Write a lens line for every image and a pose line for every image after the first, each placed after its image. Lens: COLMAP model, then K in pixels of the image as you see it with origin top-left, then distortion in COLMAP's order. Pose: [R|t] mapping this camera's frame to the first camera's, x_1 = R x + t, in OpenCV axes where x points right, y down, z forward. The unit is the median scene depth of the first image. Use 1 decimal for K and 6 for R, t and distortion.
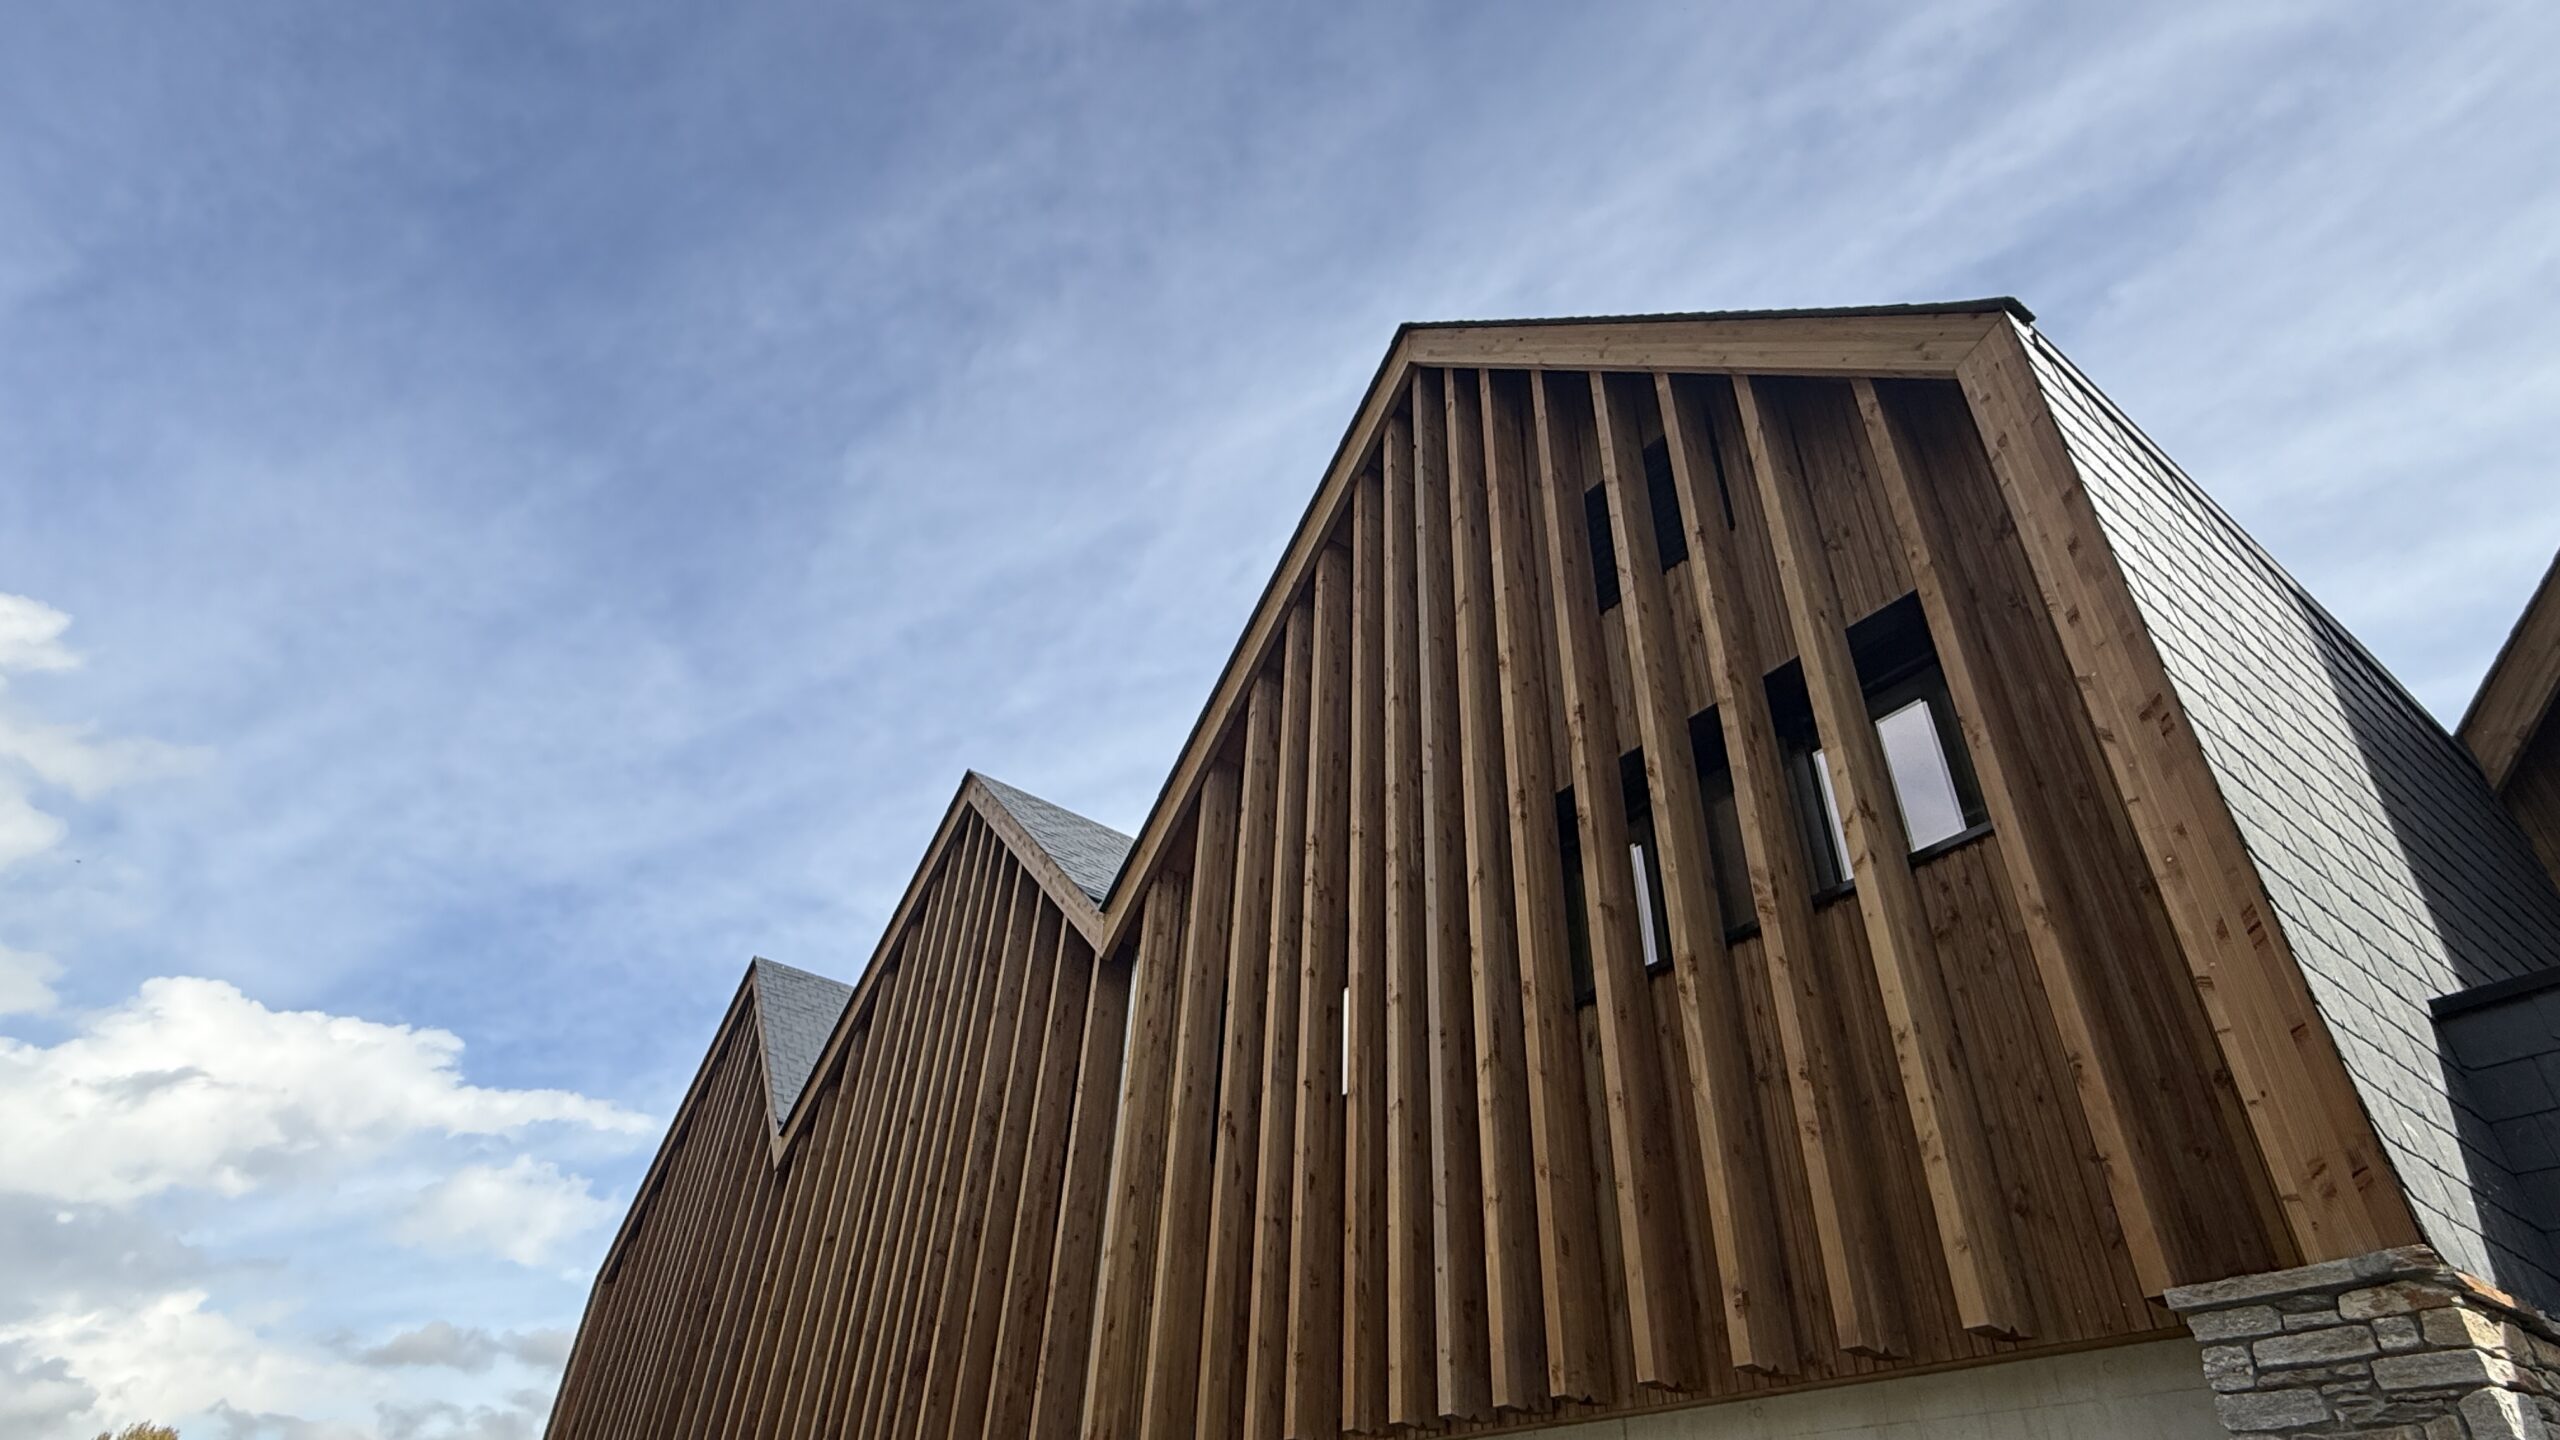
lens RADIAL K [[1343.0, 0, 1277.2], [0, 1343.0, 718.8], [0, 0, 1]] dist [-0.000310, -0.000717]
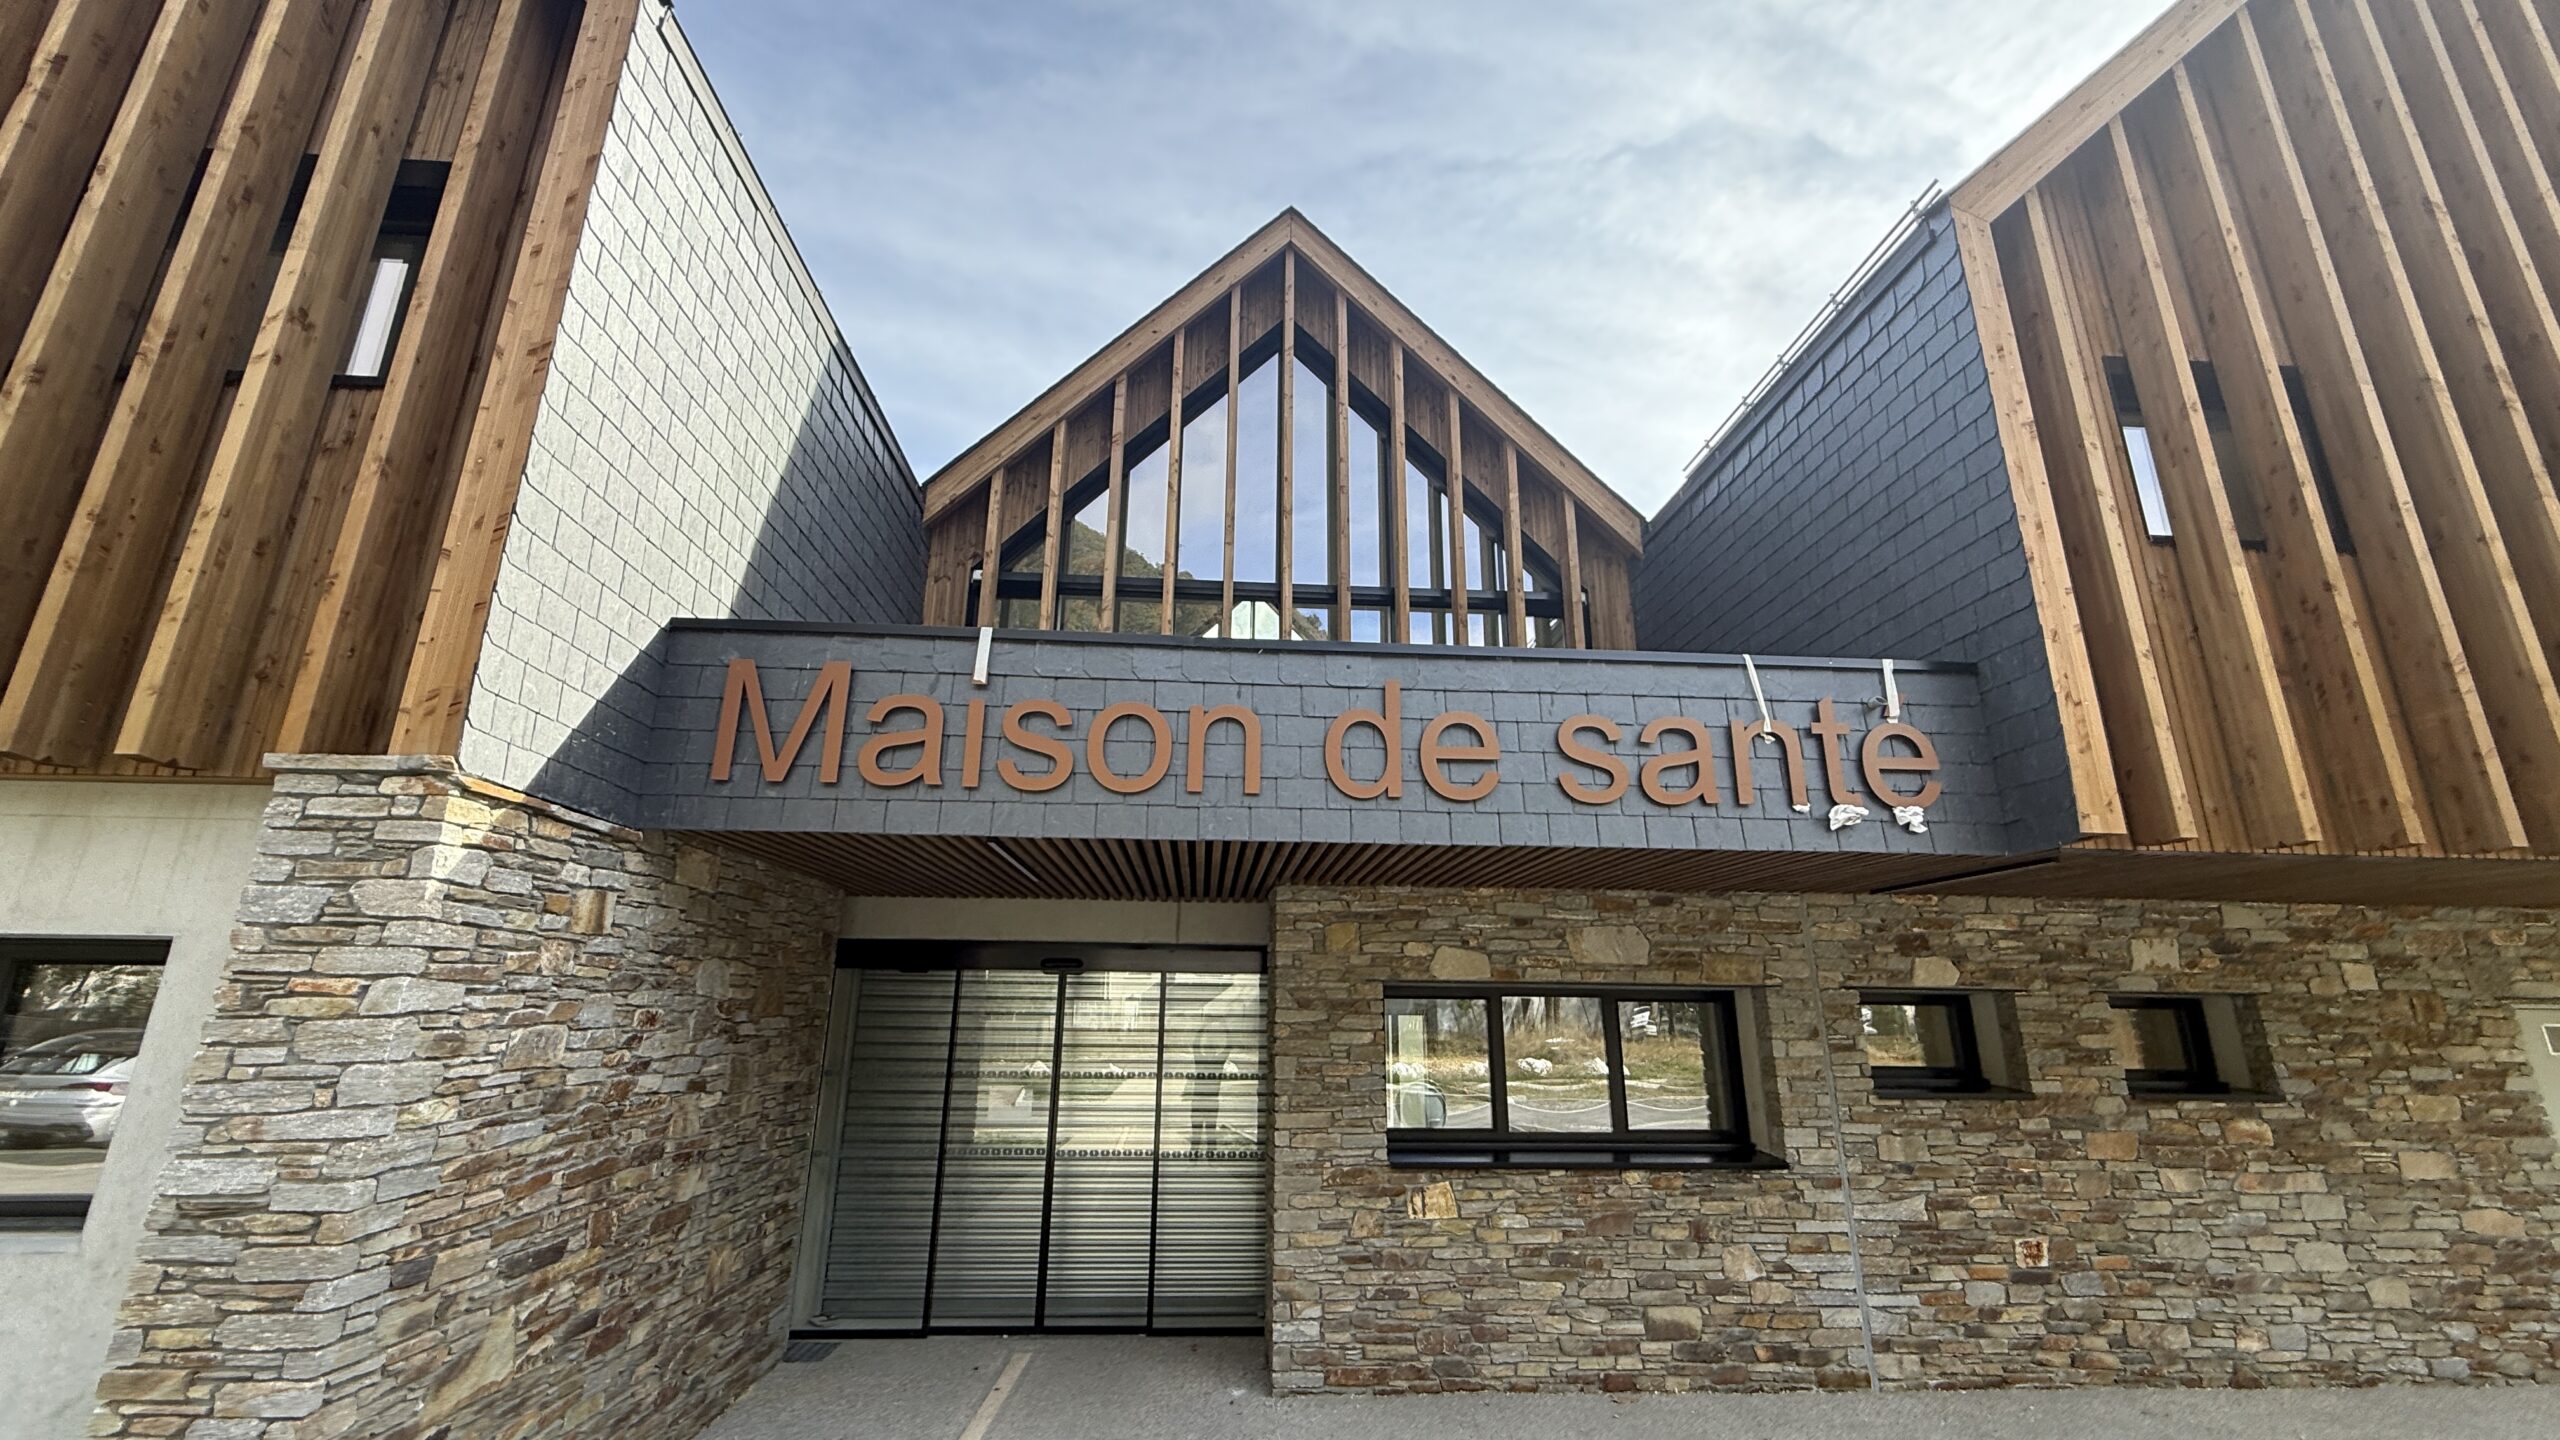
lens RADIAL K [[1033.0, 0, 1277.6], [0, 1033.0, 715.2], [0, 0, 1]] dist [-0.002204, 0.001135]
pose [[0.543917, 0.203781, 0.814019, 0.389061], [-0.484262, 0.868457, 0.106169, -0.180500], [-0.685306, -0.451946, 0.571052, -0.208825]]
